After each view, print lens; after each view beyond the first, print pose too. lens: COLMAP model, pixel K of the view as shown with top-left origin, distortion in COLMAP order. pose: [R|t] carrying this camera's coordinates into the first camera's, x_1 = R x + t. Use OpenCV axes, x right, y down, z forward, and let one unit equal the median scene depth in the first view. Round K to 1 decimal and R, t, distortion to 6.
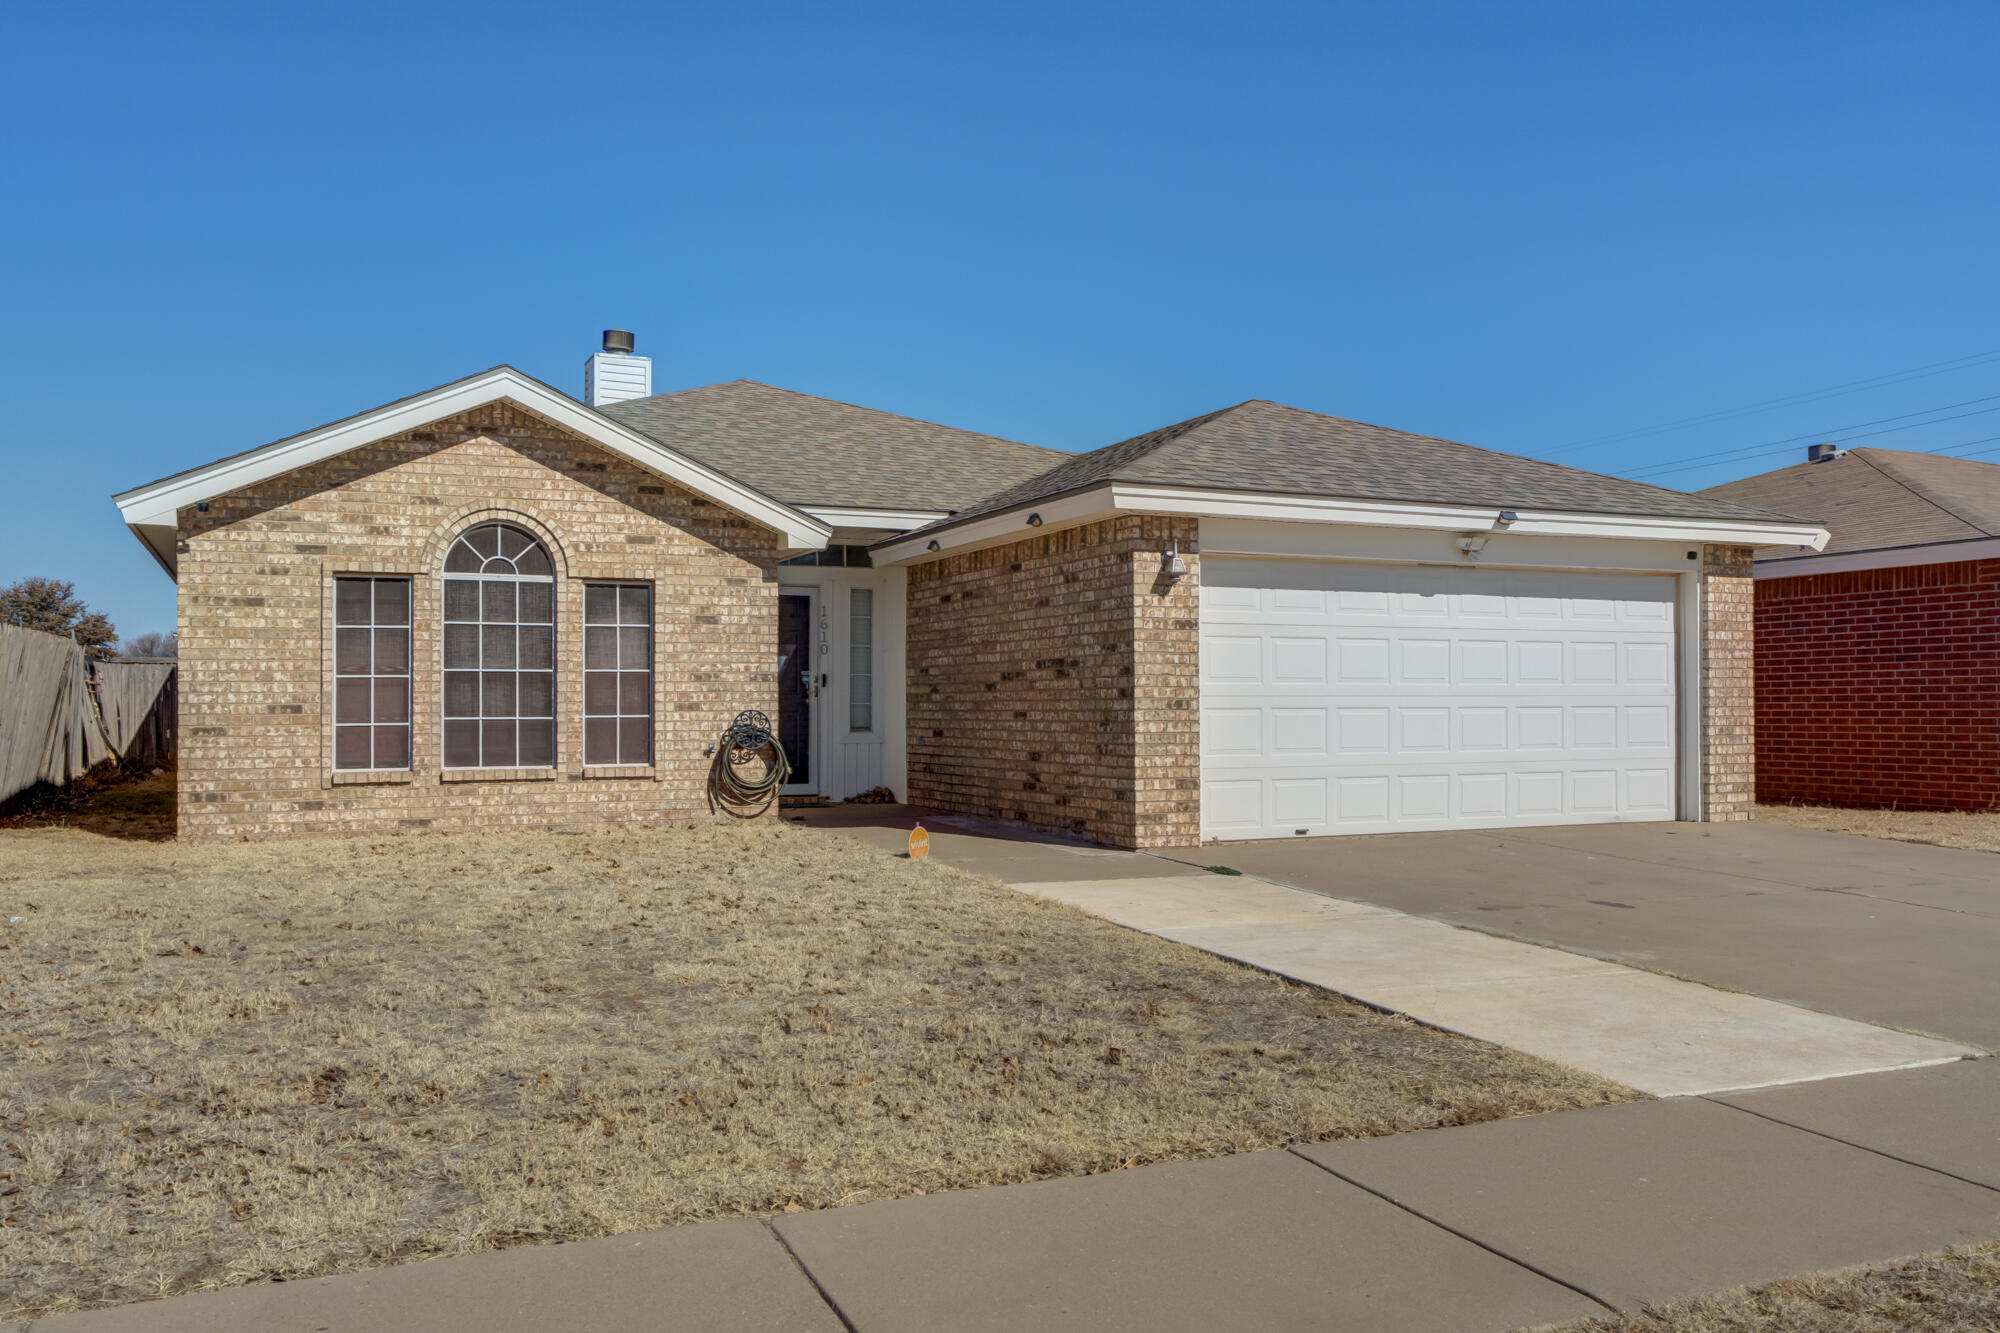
lens RADIAL K [[1523.7, 0, 1000.0], [0, 1523.7, 666.5], [0, 0, 1]] dist [-0.000351, -0.000157]
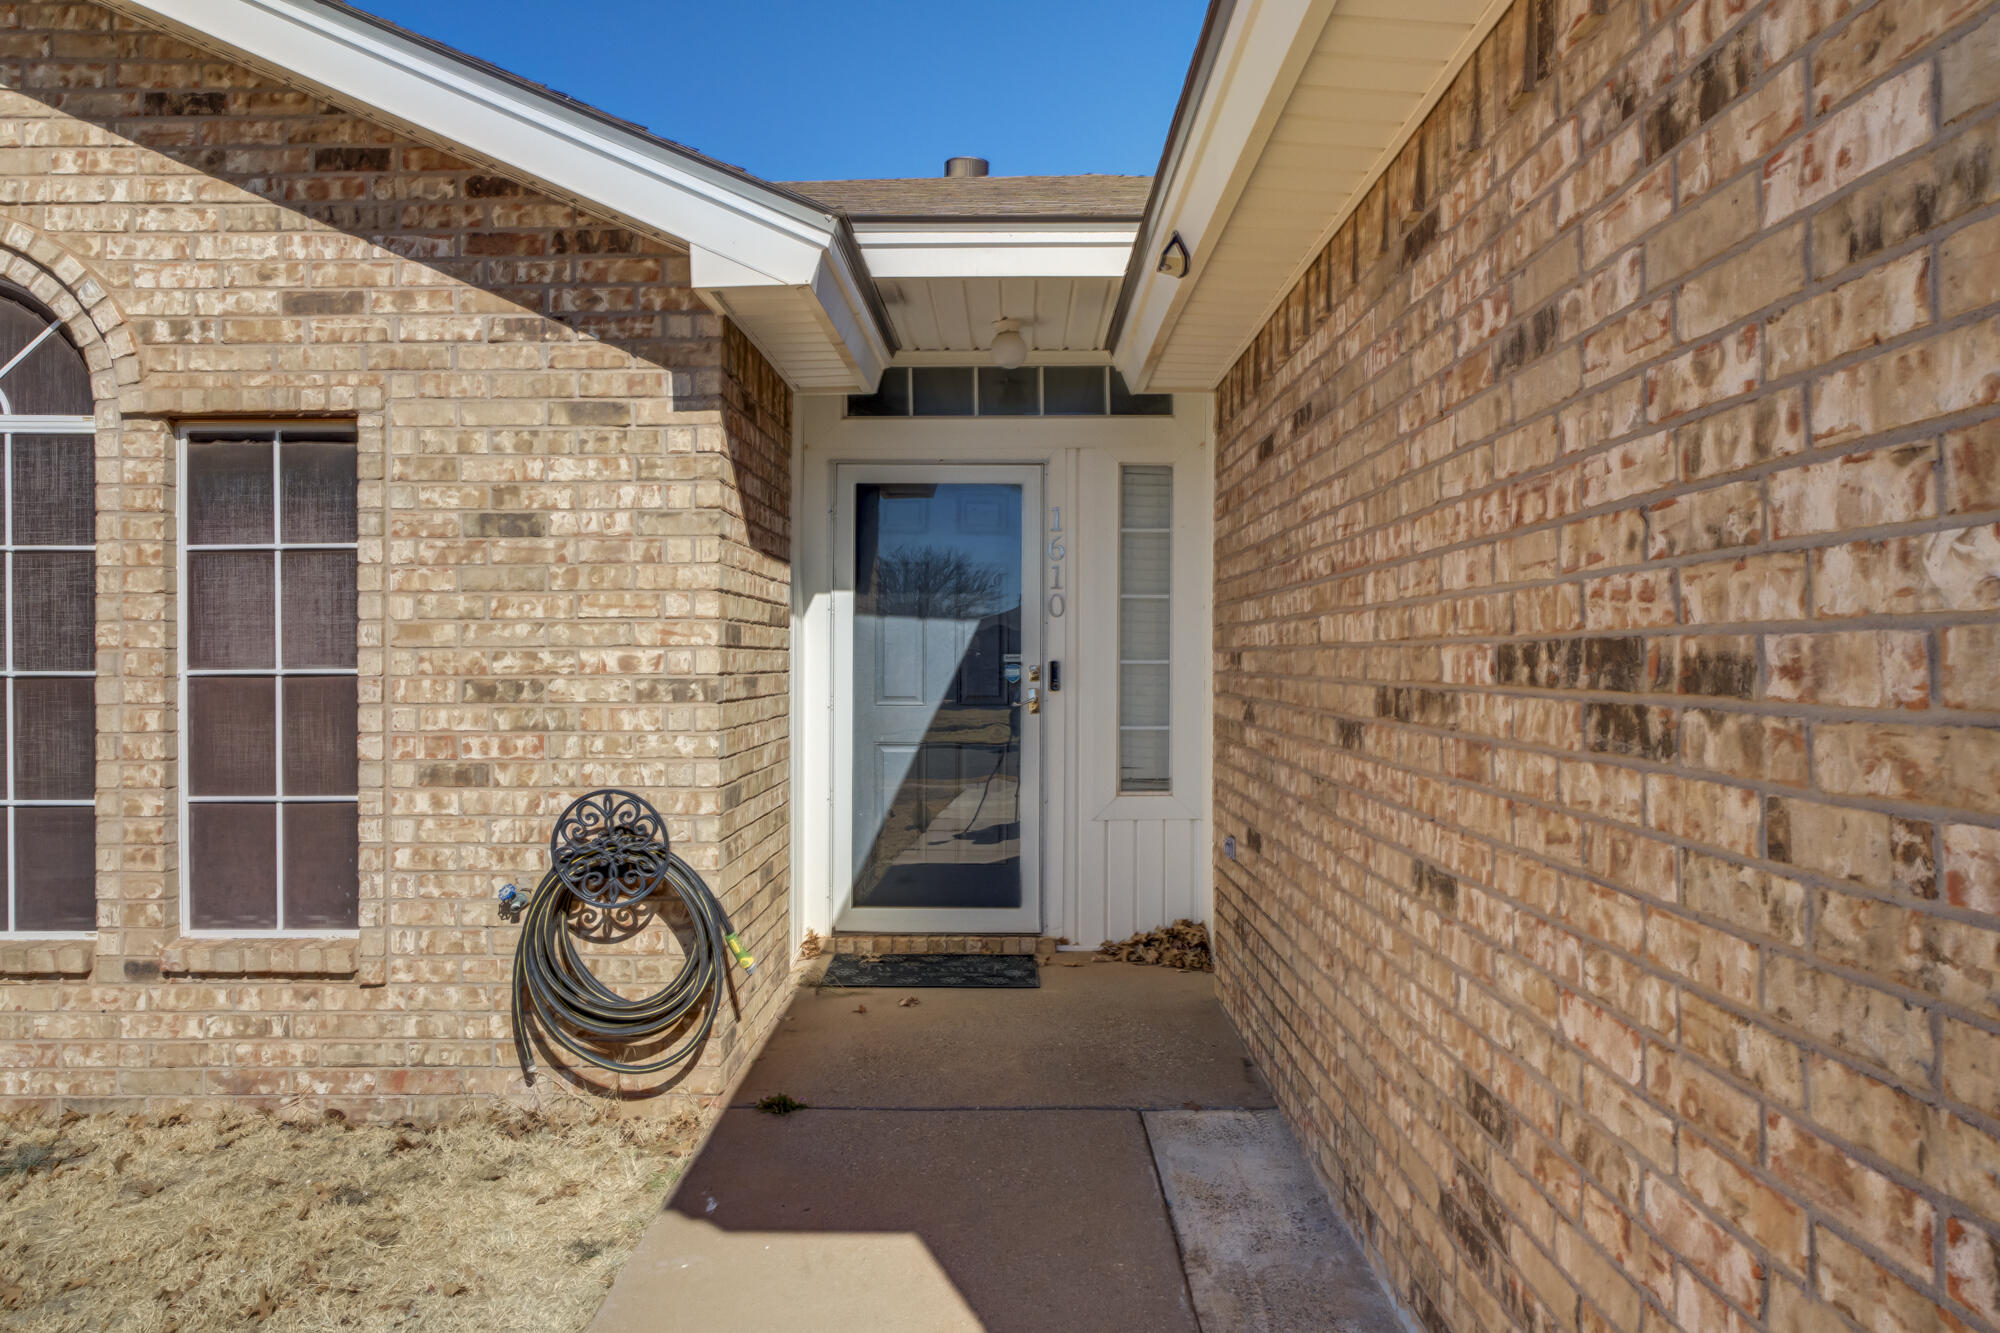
lens RADIAL K [[1332.0, 0, 1000.0], [0, 1332.0, 666.5], [0, 0, 1]] dist [-0.001202, 0.003623]
pose [[0.911123, 0.004238, -0.412112, 0.035249], [0.009501, 0.999465, 0.031284, -0.006845], [0.412024, -0.032420, 0.910596, 0.779400]]
